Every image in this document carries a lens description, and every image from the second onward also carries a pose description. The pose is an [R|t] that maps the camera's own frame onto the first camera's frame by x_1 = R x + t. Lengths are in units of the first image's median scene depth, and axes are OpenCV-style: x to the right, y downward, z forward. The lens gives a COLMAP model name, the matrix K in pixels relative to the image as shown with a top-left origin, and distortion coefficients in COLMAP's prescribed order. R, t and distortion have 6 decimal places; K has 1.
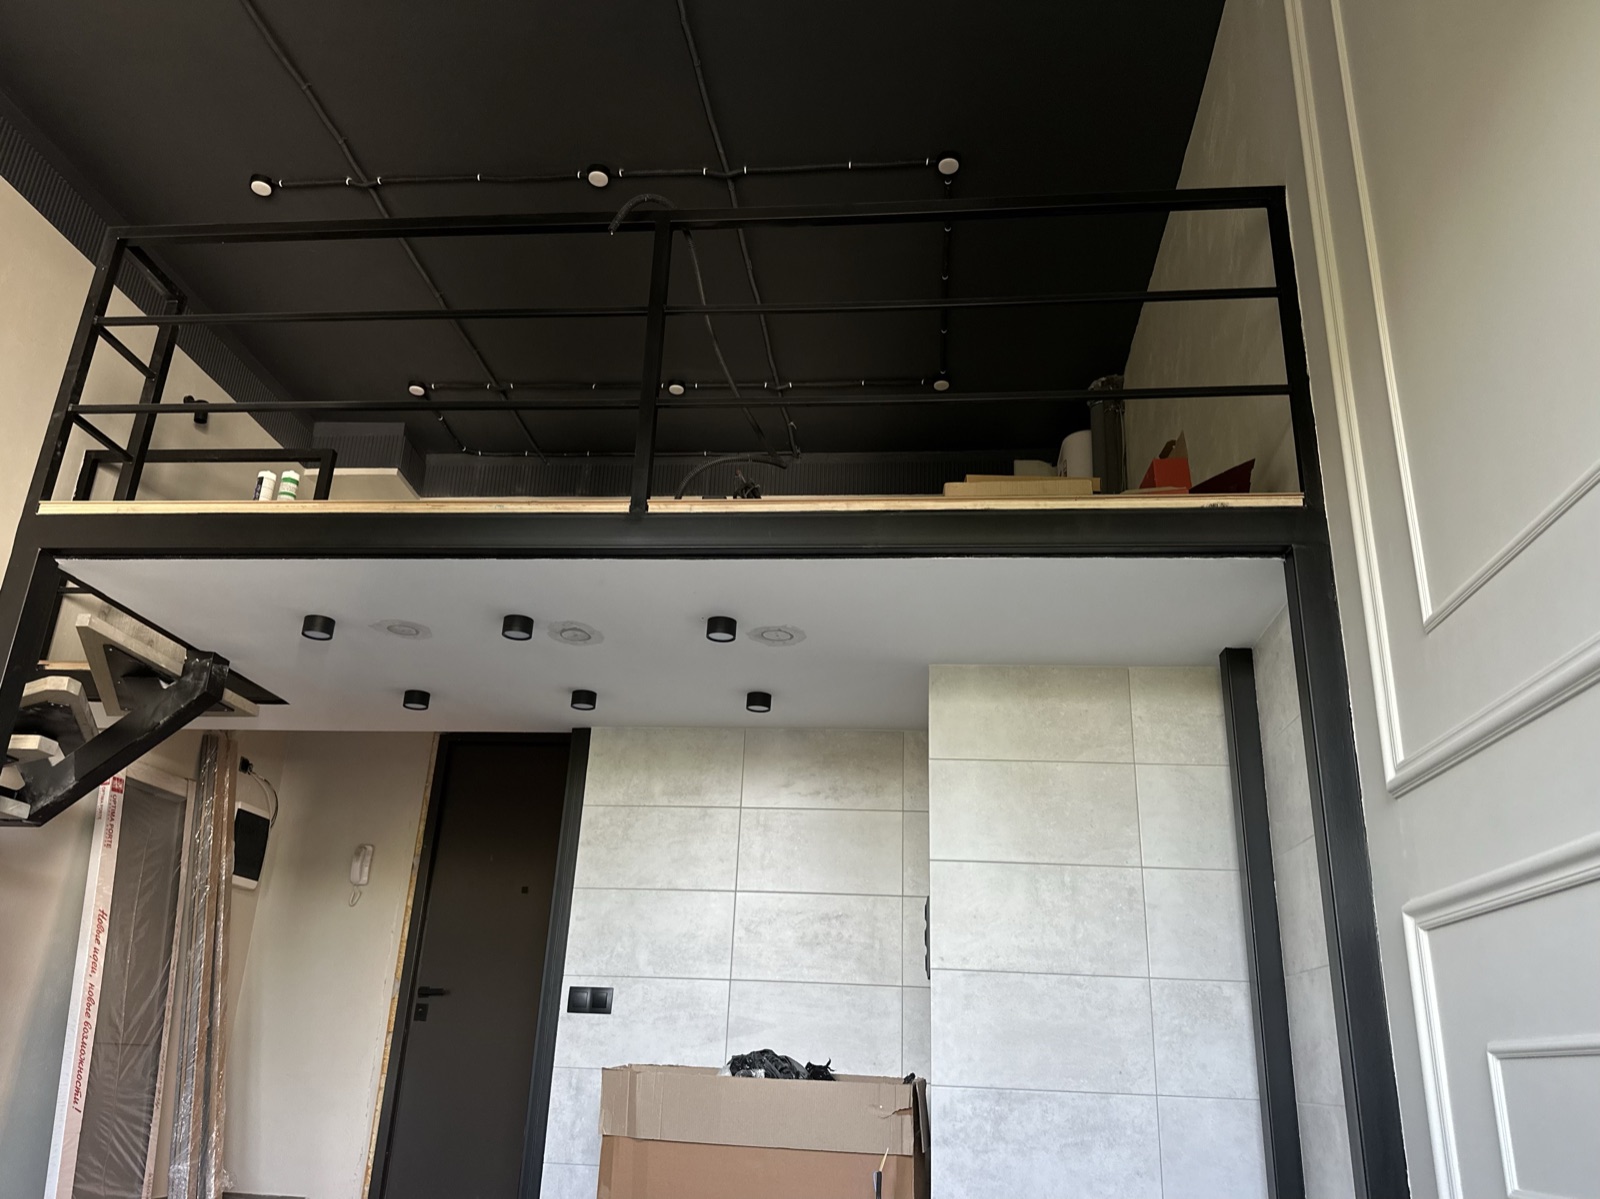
lens RADIAL K [[1216.7, 0, 800.0], [0, 1216.7, 599.5], [0, 0, 1]] dist [0.089220, -0.139376]
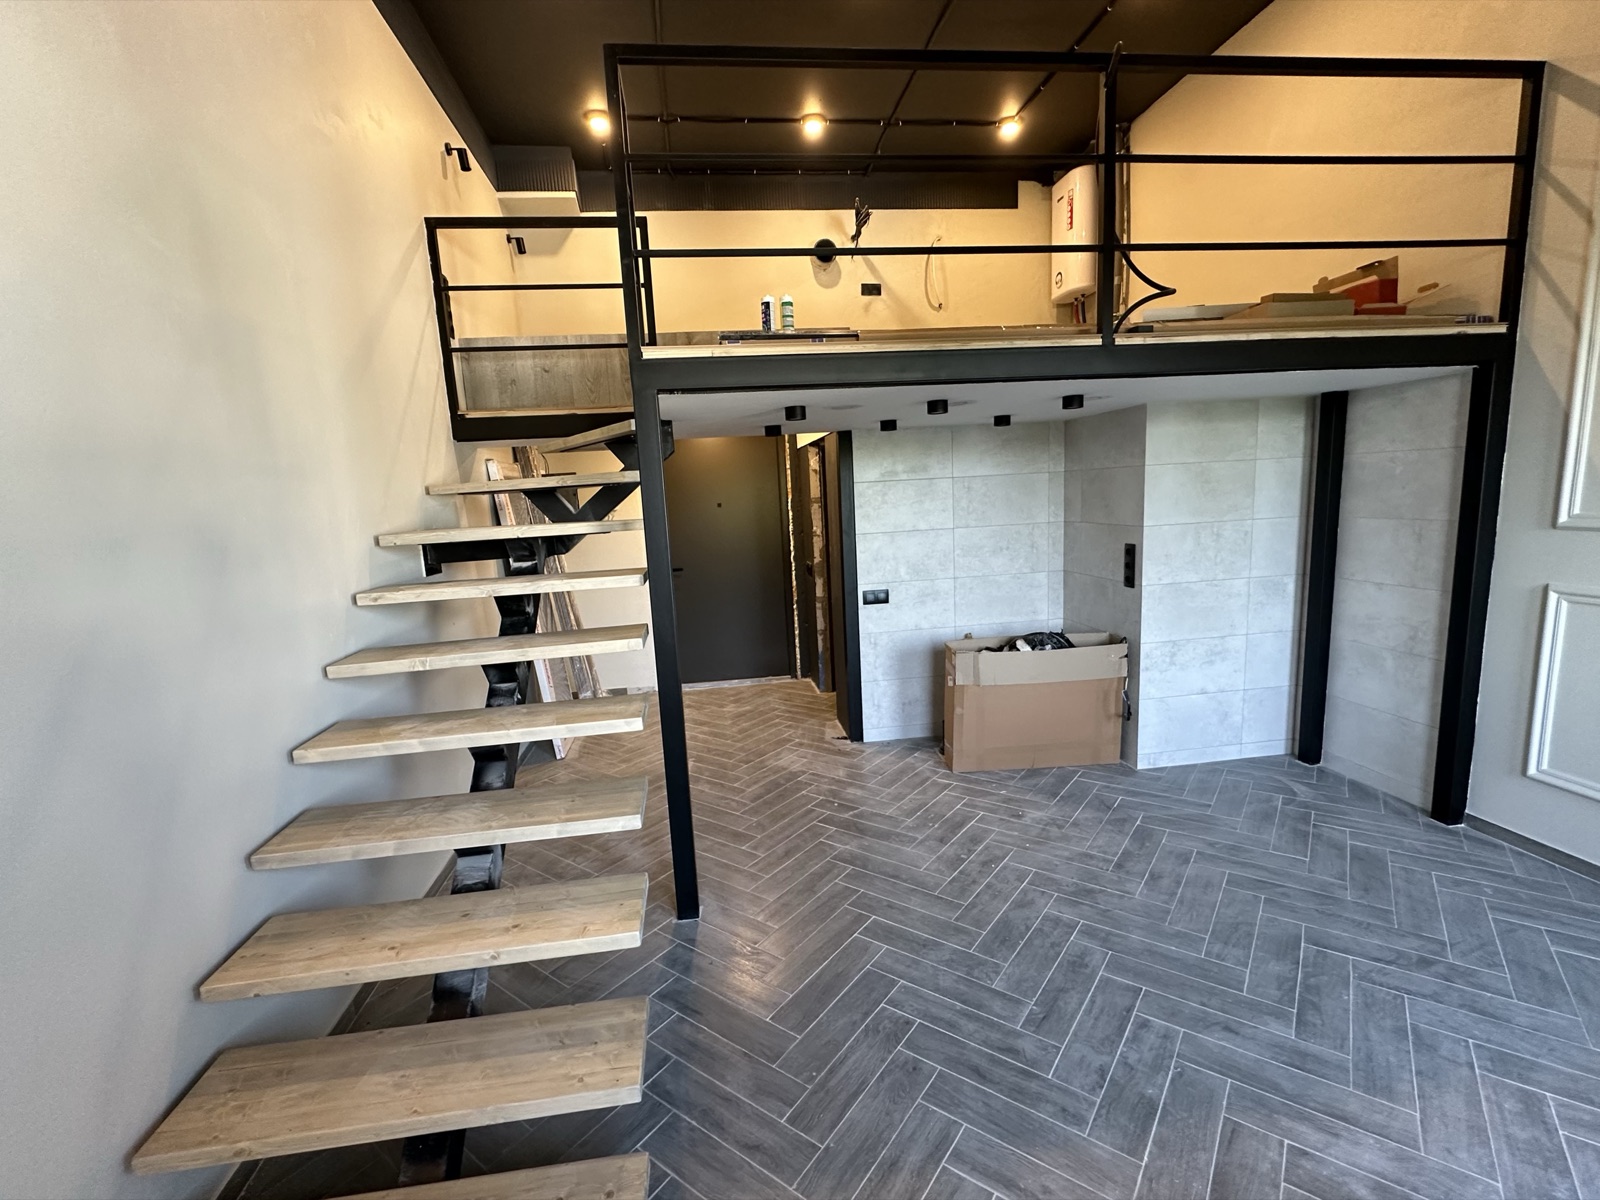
lens RADIAL K [[718.0, 0, 787.8], [0, 718.0, 616.6], [0, 0, 1]] dist [0.000738, -0.000681]
pose [[0.968817, -0.130172, 0.210831, -0.599702], [0.005352, 0.861679, 0.507426, -0.189803], [-0.247721, -0.490474, 0.835505, 0.214660]]
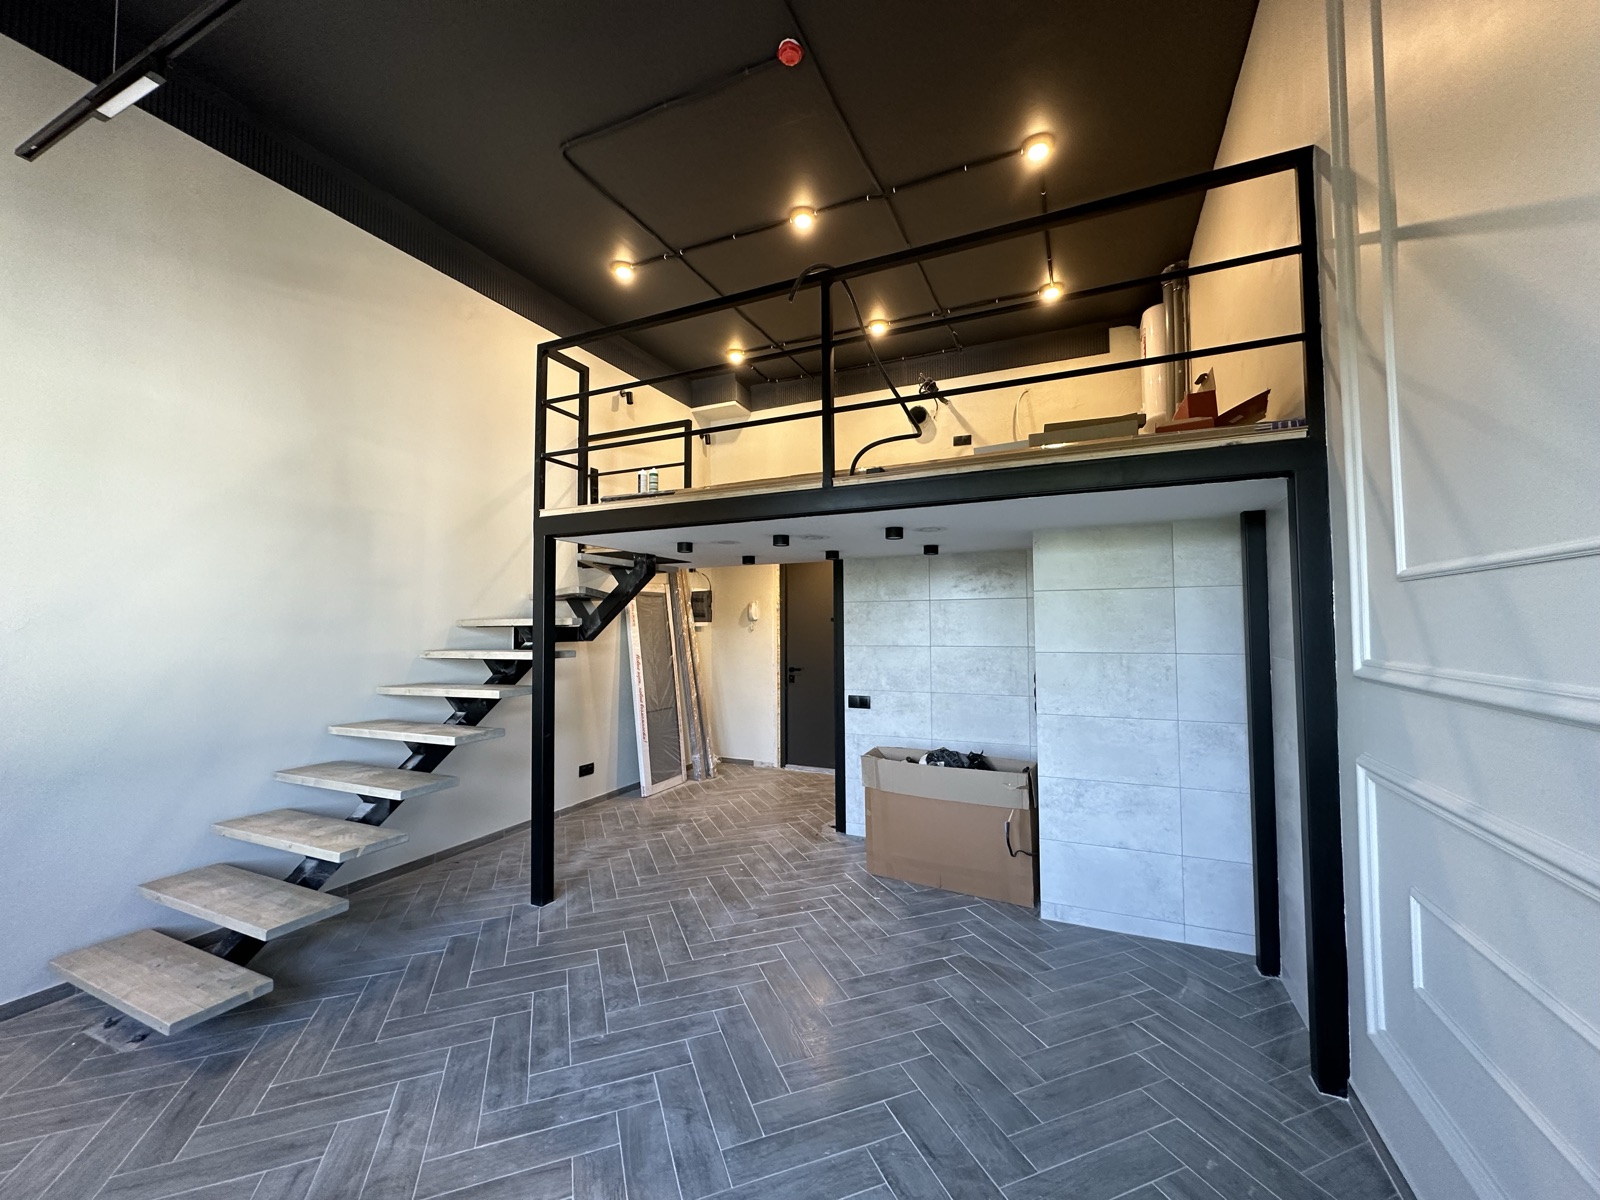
lens RADIAL K [[638.2, 0, 797.1], [0, 638.2, 604.8], [0, 0, 1]] dist [-0.000398, 0.000068]
pose [[0.946597, -0.057877, -0.317182, 0.077457], [0.155817, 0.943367, 0.292881, -0.154259], [0.282268, -0.326663, 0.902007, 0.134621]]
